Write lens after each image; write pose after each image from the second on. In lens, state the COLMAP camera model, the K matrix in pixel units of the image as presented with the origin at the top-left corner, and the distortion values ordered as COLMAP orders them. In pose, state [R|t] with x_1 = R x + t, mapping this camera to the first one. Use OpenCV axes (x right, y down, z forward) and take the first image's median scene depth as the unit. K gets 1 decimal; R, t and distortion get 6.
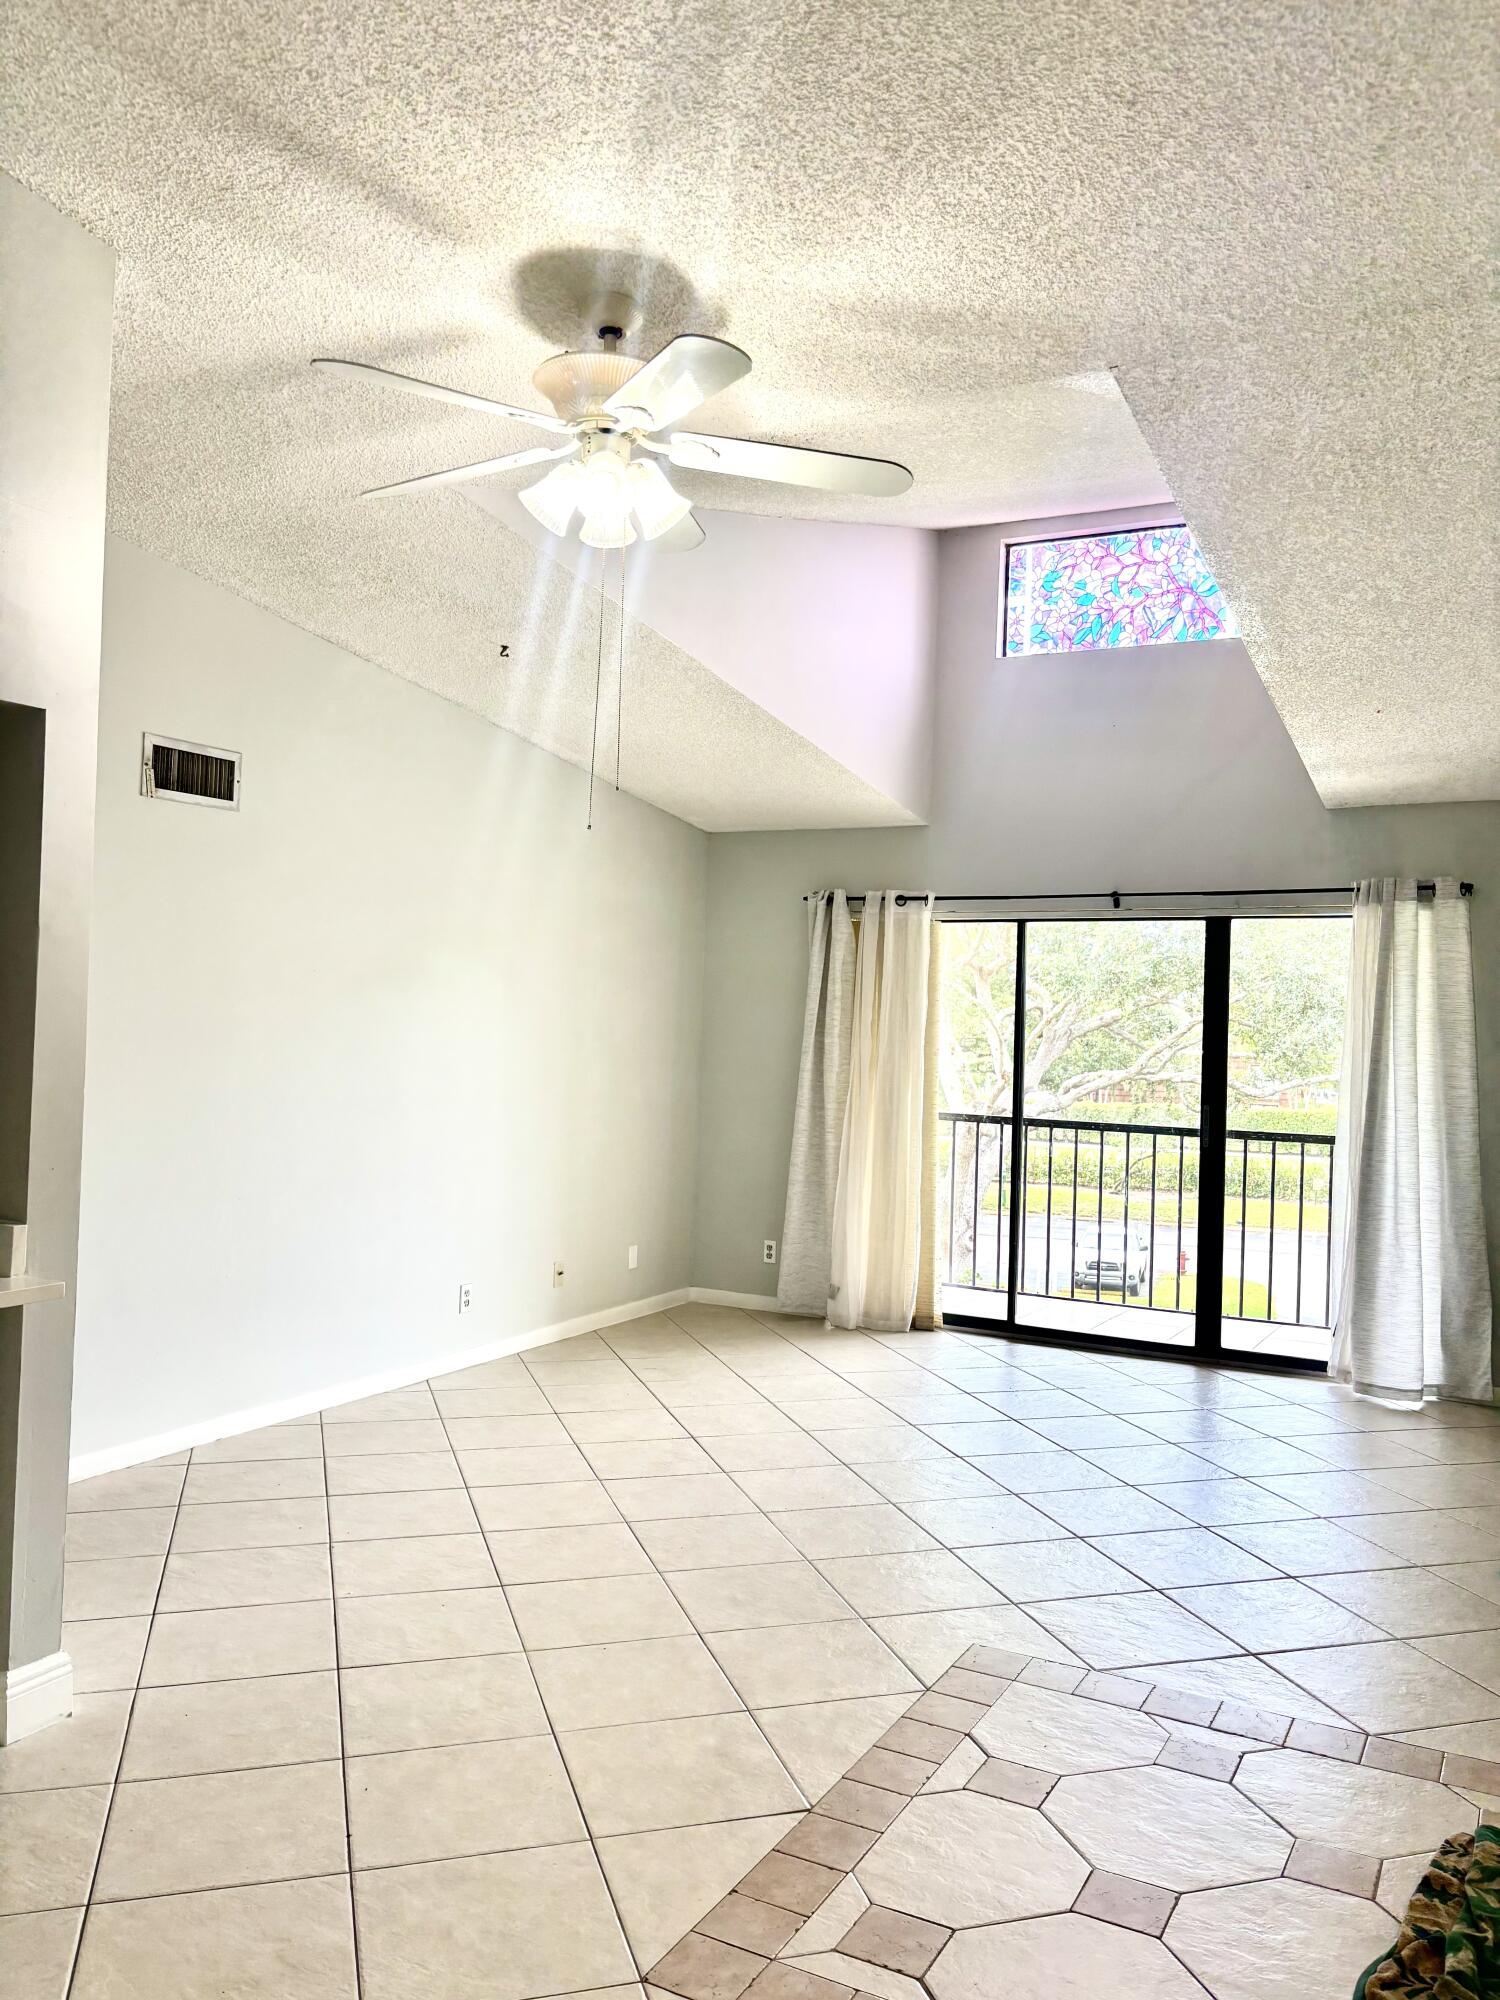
lens RADIAL K [[1527.9, 0, 765.4], [0, 1527.9, 990.5], [0, 0, 1]] dist [0.057593, -0.069432]
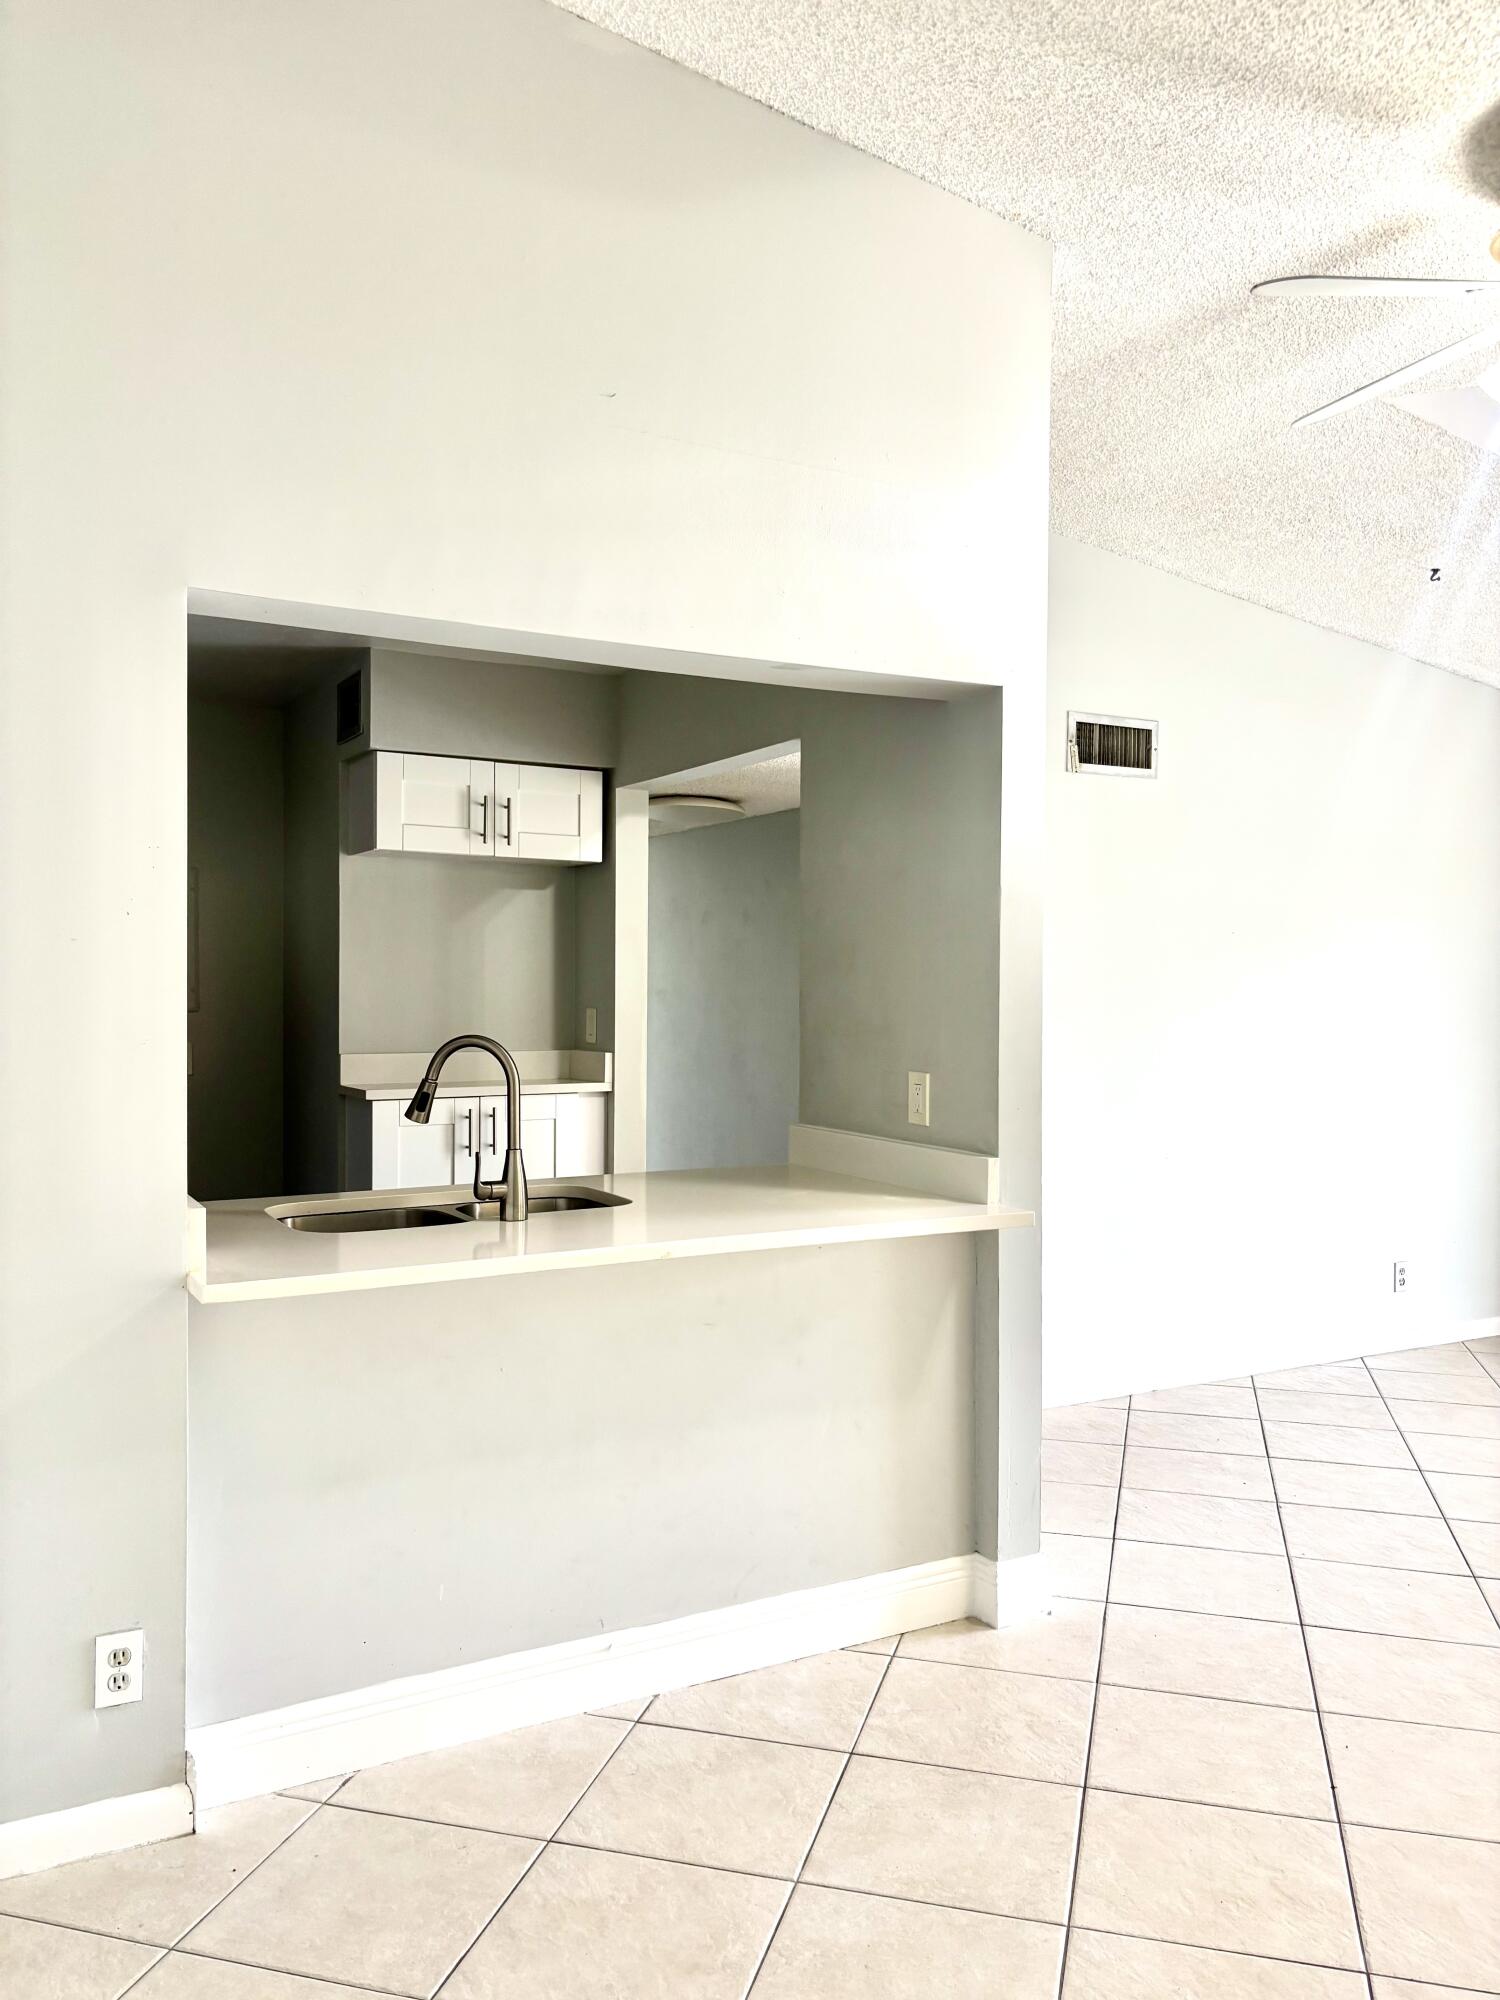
lens RADIAL K [[1527.9, 0, 753.7], [0, 1527.9, 998.5], [0, 0, 1]] dist [0.057593, -0.069432]
pose [[0.840295, -0.021018, -0.541722, -0.031690], [0.030600, 0.999494, 0.008687, 0.023121], [0.541265, -0.023876, 0.840513, -0.010400]]
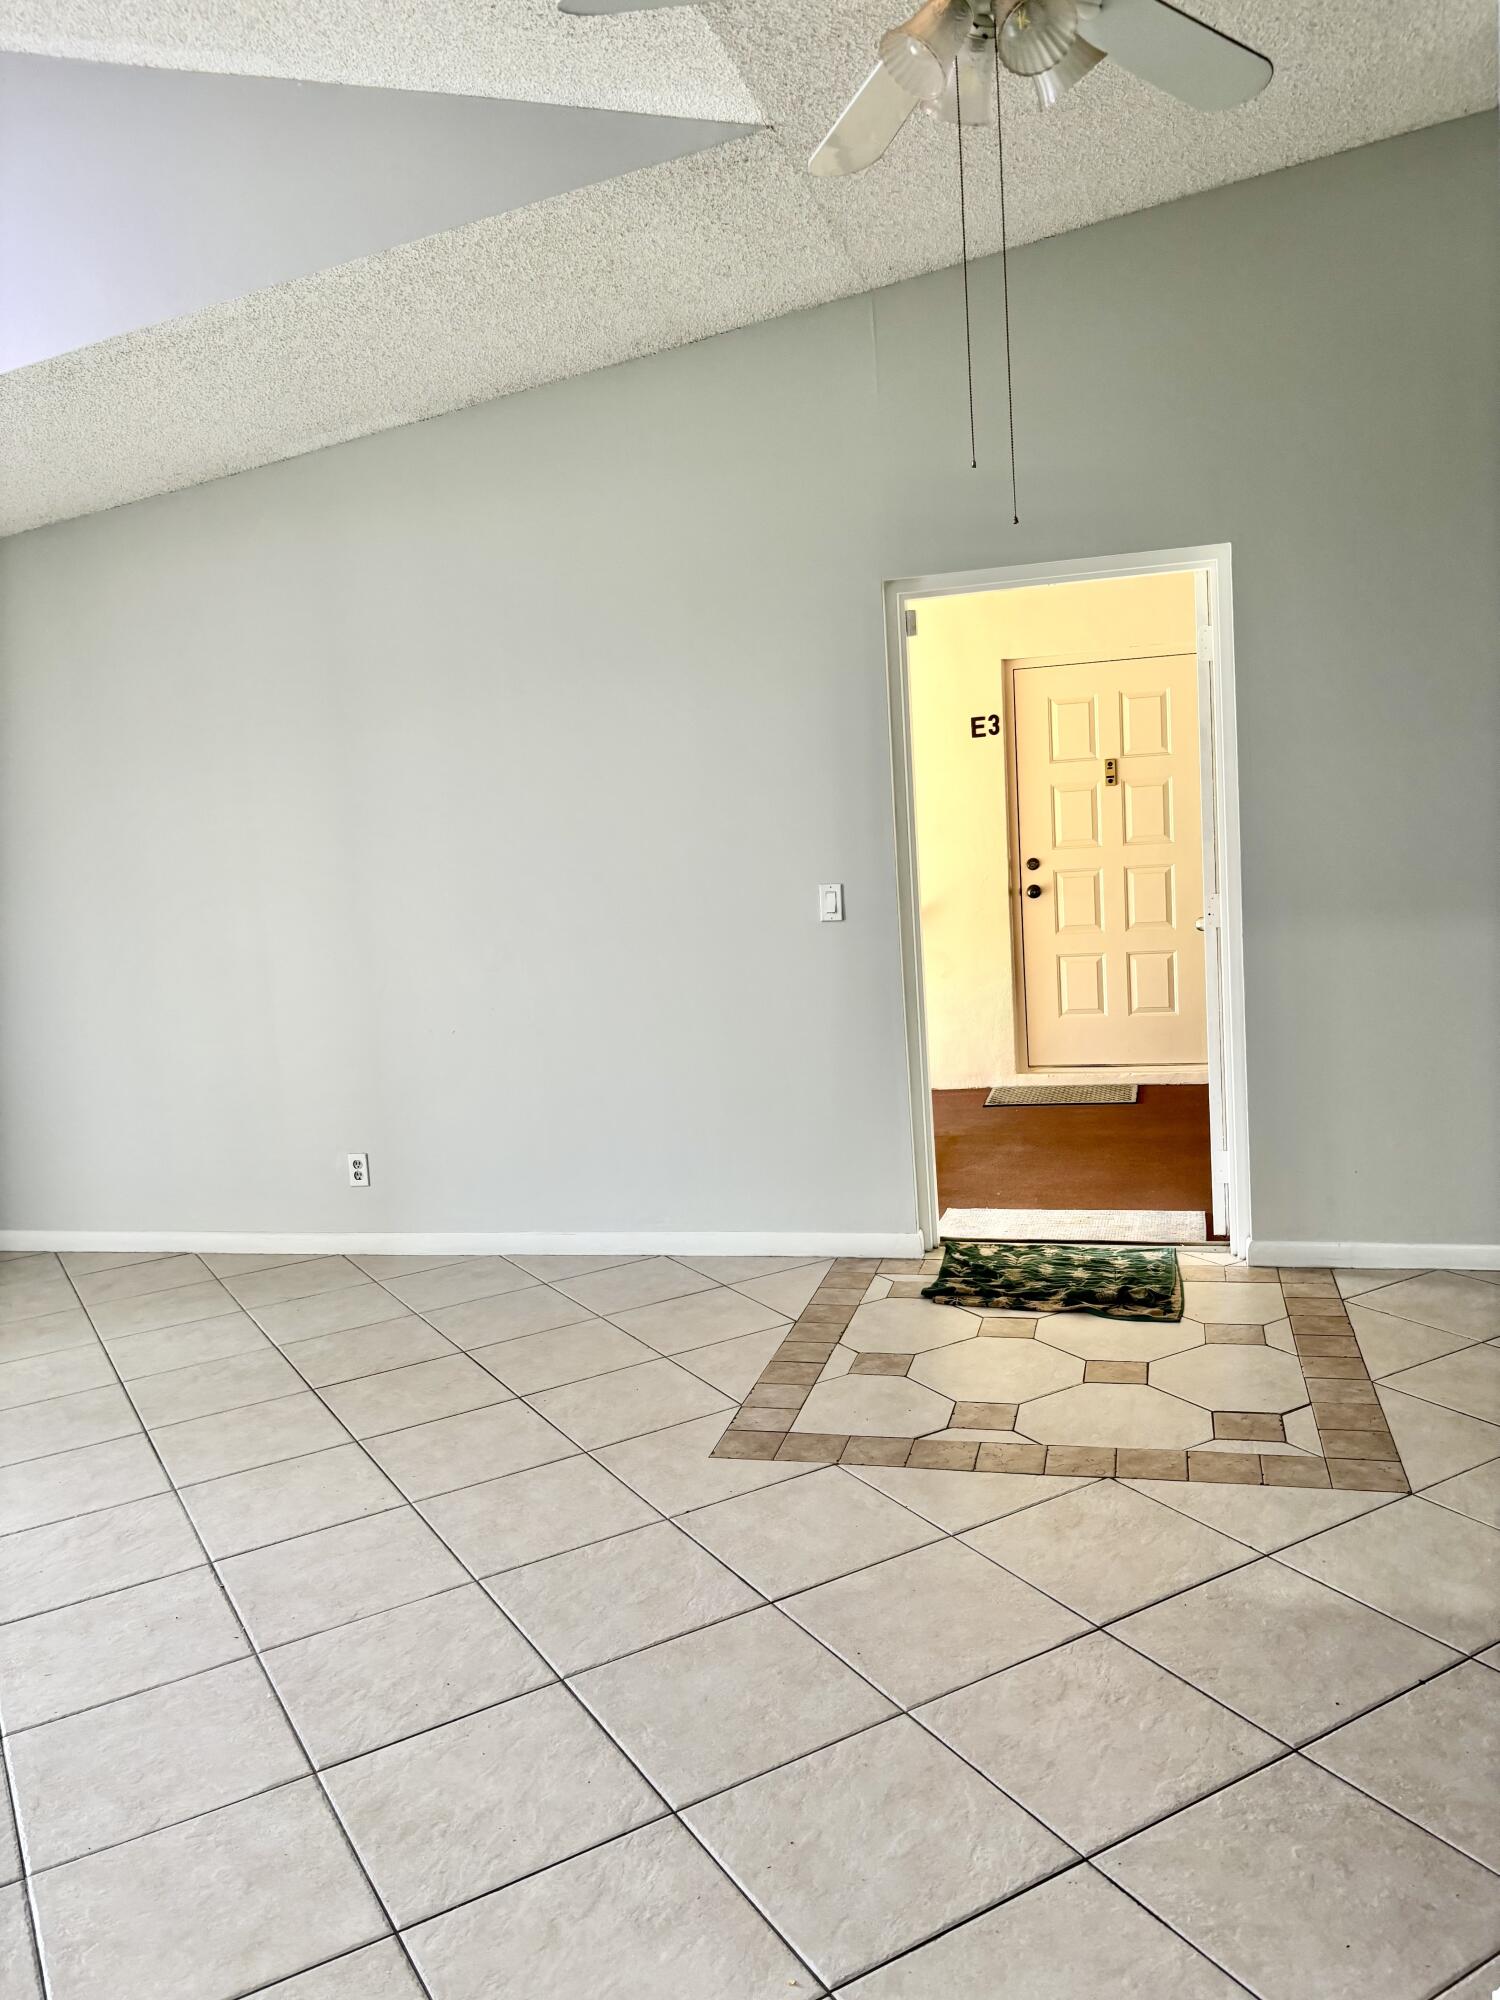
lens RADIAL K [[1527.9, 0, 739.3], [0, 1527.9, 997.6], [0, 0, 1]] dist [0.057593, -0.069432]
pose [[-0.236291, -0.131155, 0.962790, -0.748643], [0.031623, 0.989286, 0.142525, 0.003390], [-0.971168, 0.064123, -0.229612, 1.172599]]
